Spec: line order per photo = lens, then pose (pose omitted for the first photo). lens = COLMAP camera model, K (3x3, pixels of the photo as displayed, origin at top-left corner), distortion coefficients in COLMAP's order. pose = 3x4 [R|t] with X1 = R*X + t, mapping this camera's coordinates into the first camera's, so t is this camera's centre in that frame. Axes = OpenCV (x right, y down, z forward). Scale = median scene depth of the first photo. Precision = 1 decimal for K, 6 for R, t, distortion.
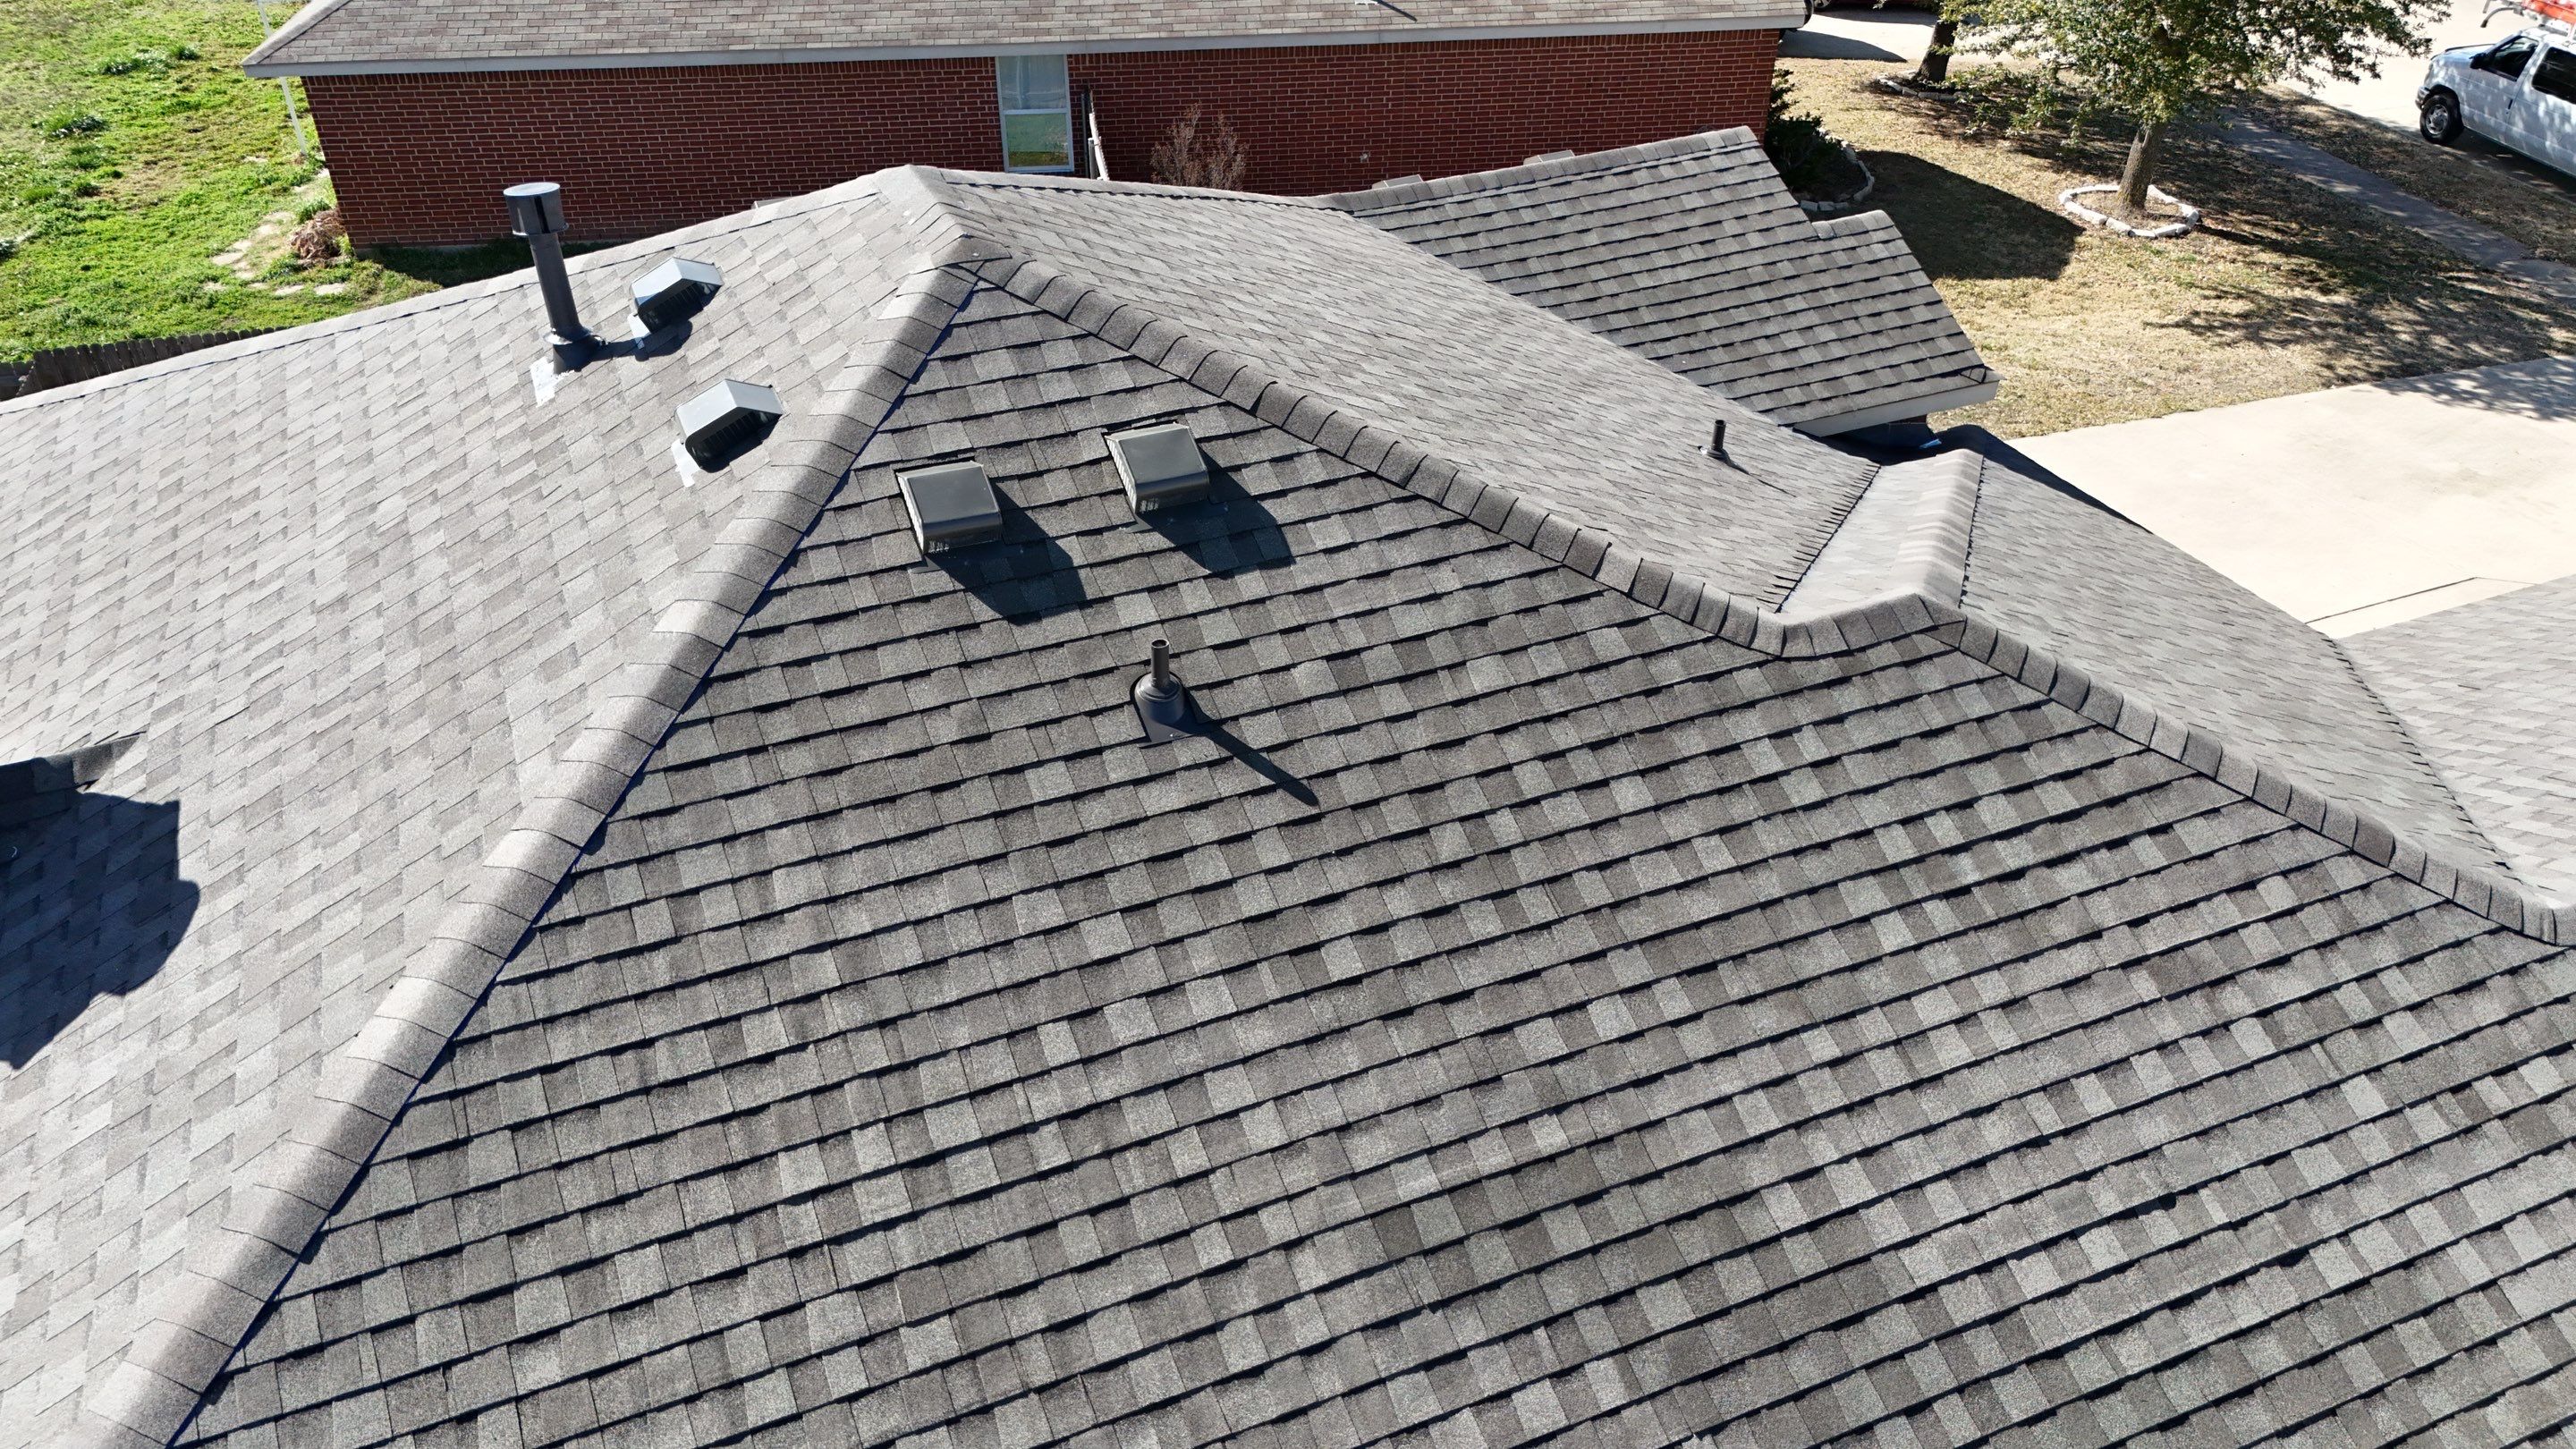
lens RADIAL K [[1870.2, 0, 1268.4], [0, 1870.2, 733.9], [0, 0, 1]] dist [0.047845, -0.035831]
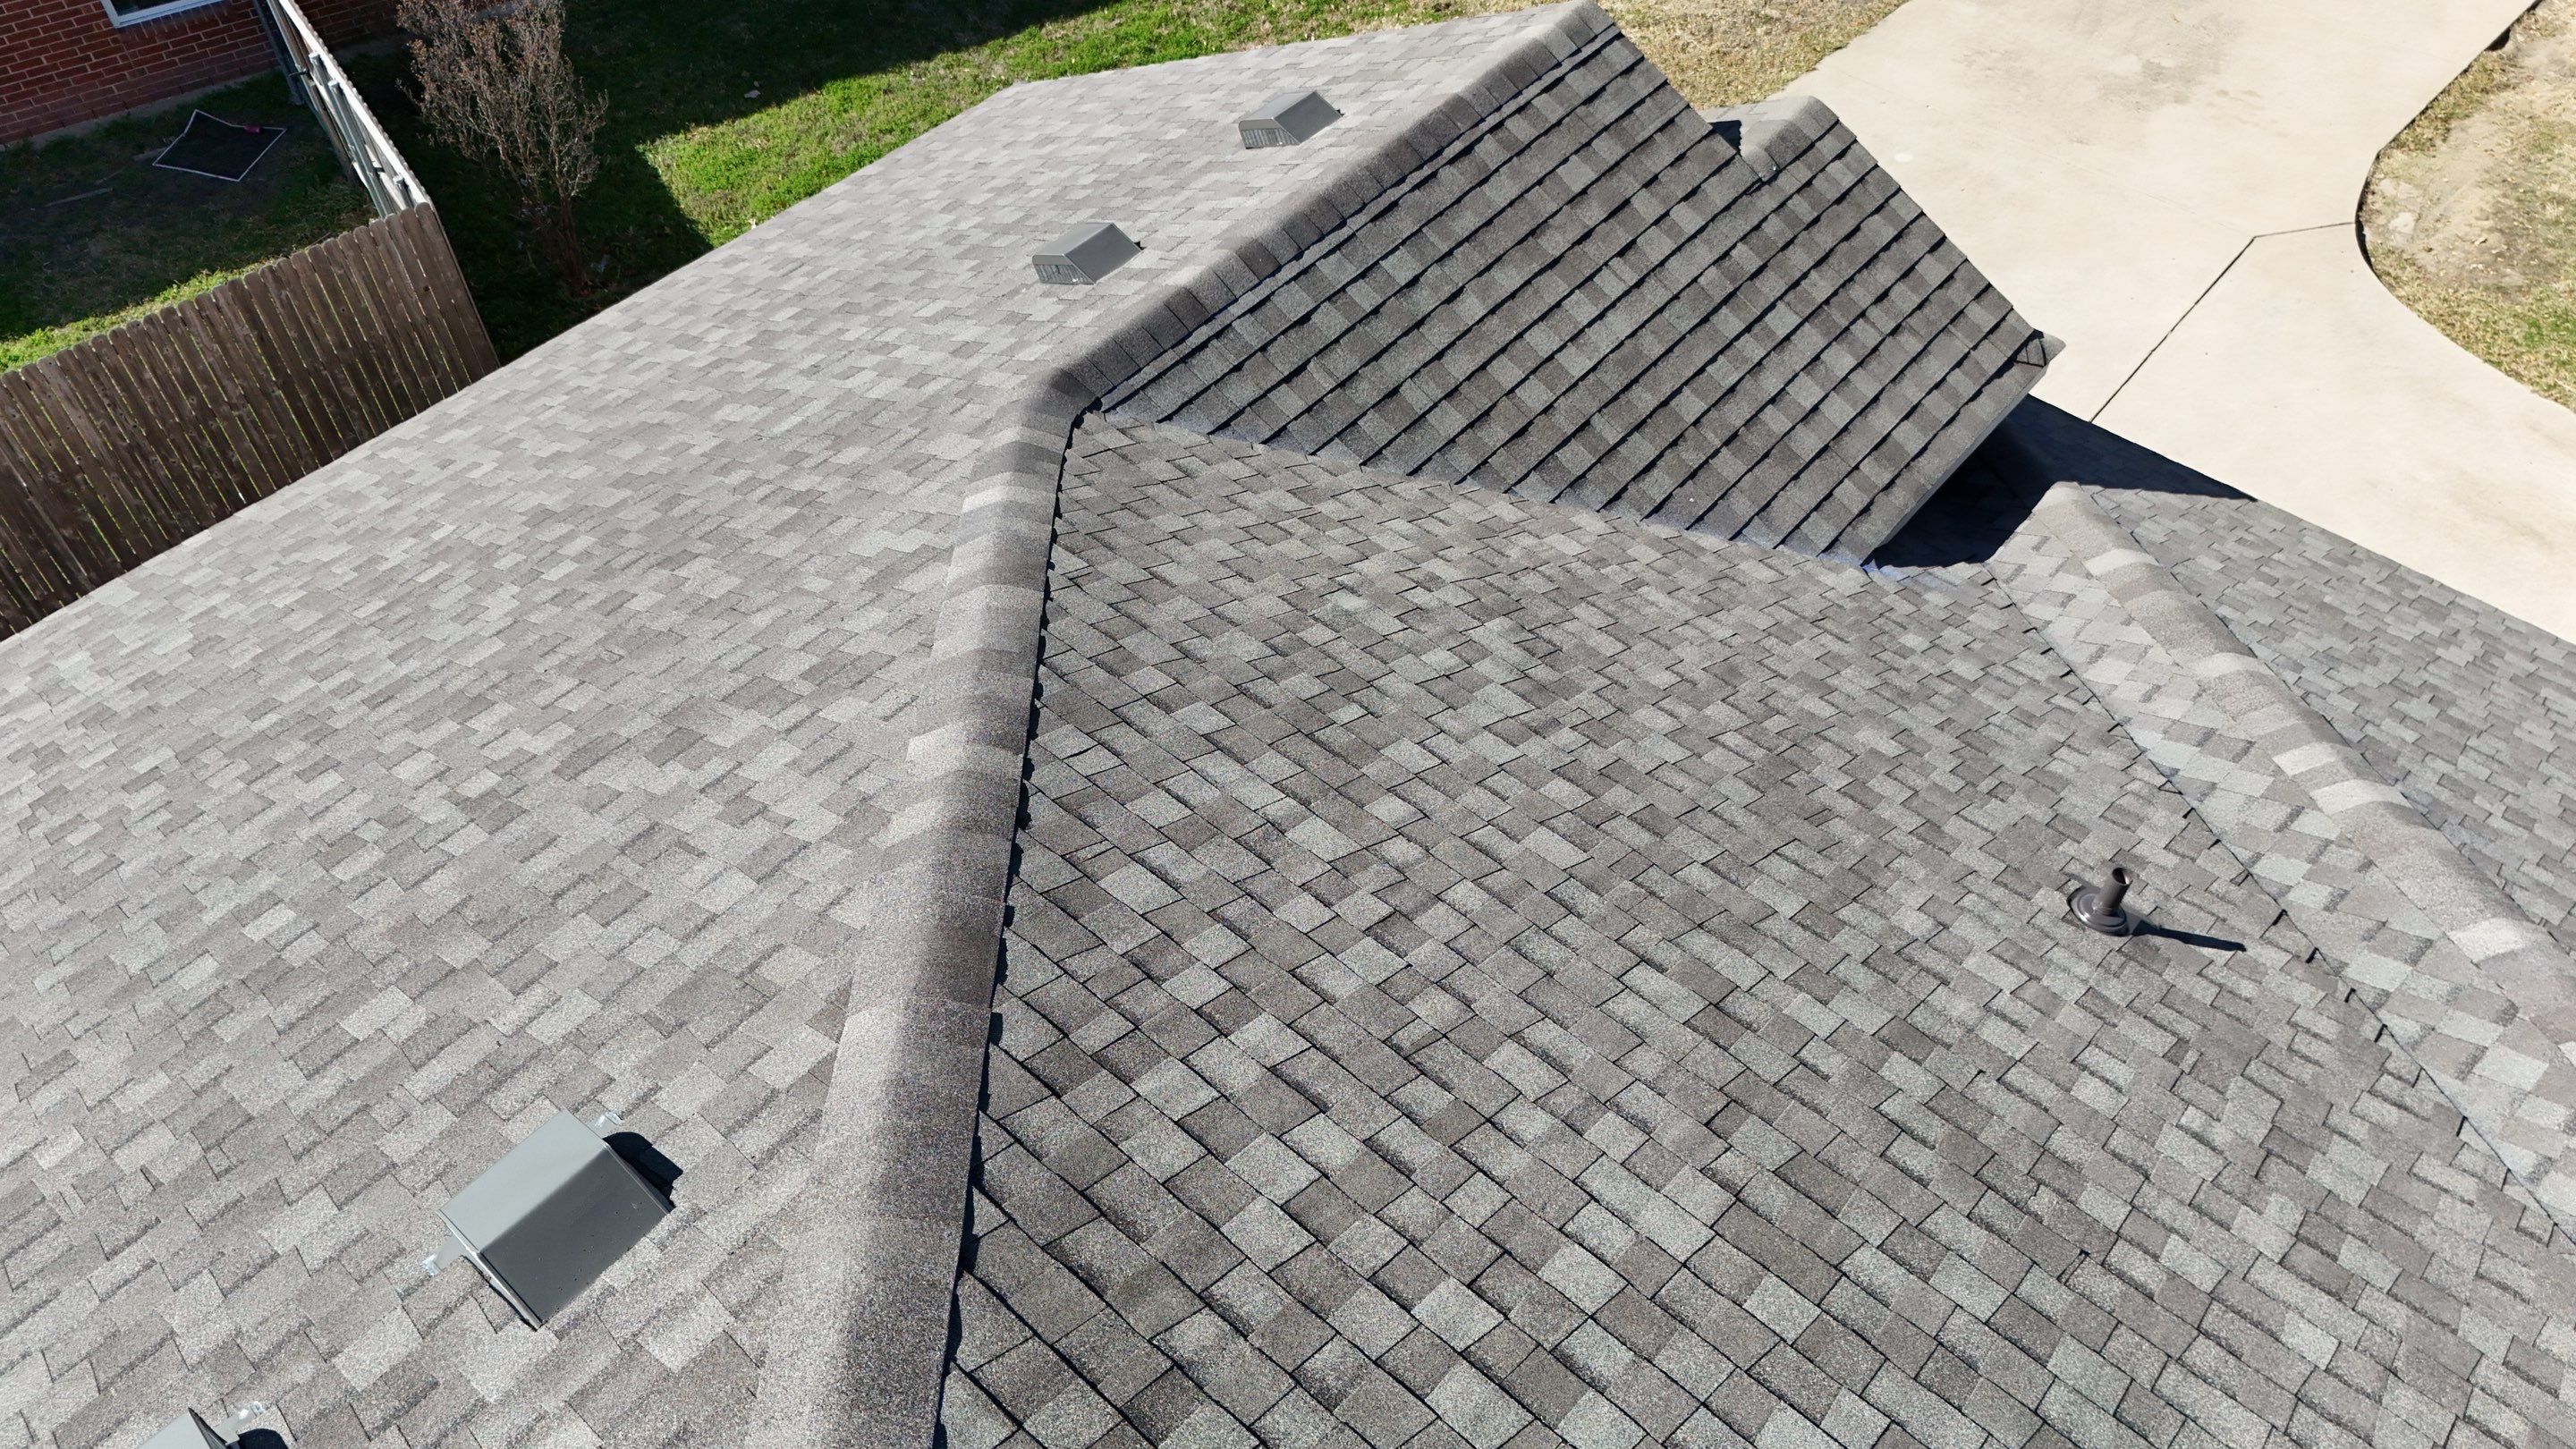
lens RADIAL K [[1870.2, 0, 1259.1], [0, 1870.2, 730.0], [0, 0, 1]] dist [0.047845, -0.035831]
pose [[0.904100, -0.337050, 0.262679, -0.085350], [0.263420, 0.923617, 0.278463, -0.324392], [-0.336471, -0.182563, 0.923828, 0.464340]]
